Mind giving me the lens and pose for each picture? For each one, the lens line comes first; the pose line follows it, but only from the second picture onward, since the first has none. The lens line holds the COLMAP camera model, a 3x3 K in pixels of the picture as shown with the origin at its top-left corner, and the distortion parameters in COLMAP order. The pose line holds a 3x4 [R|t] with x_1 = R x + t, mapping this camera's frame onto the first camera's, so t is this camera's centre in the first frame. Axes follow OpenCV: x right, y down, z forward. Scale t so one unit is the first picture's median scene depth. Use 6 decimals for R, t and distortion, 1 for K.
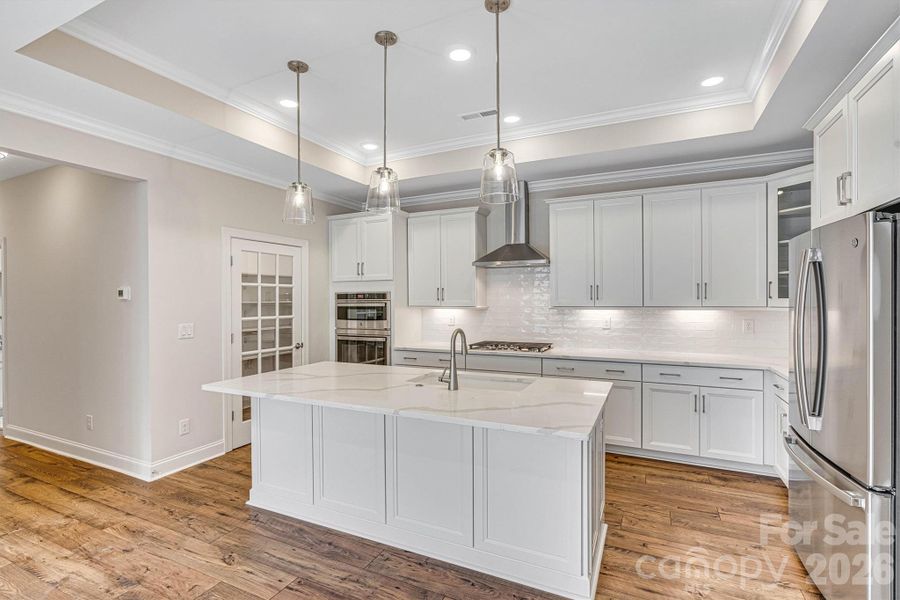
lens RADIAL K [[391.9, 0, 415.5], [0, 391.9, 294.2], [0, 0, 1]] dist [-0.000307, -0.000013]
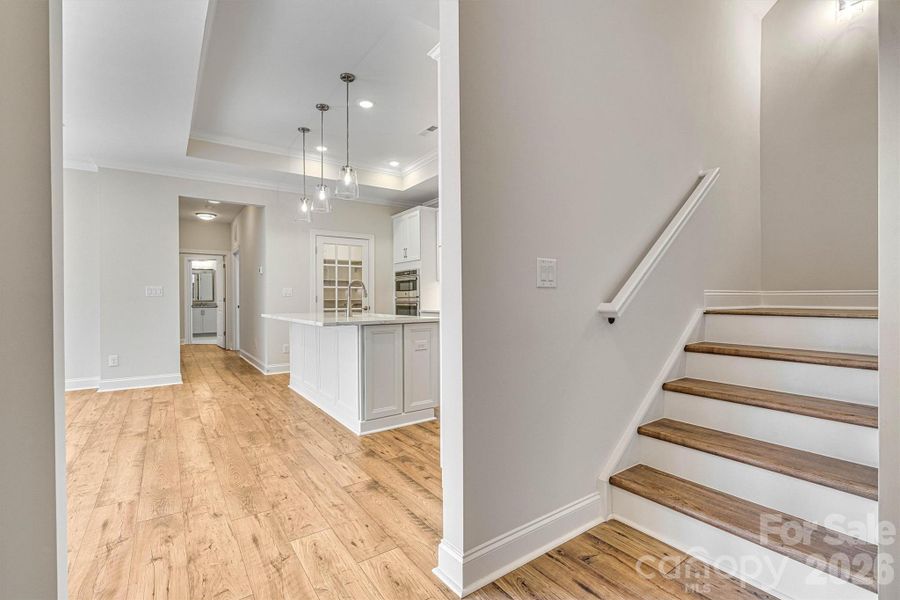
lens RADIAL K [[388.4, 0, 450.0], [0, 388.4, 300.0], [0, 0, 1]] dist [0.017350, -0.000015]
pose [[0.878055, 0.003978, -0.478543, 0.663159], [0.009798, 0.999606, 0.026288, 0.066790], [0.478460, -0.027771, 0.877670, -0.116669]]
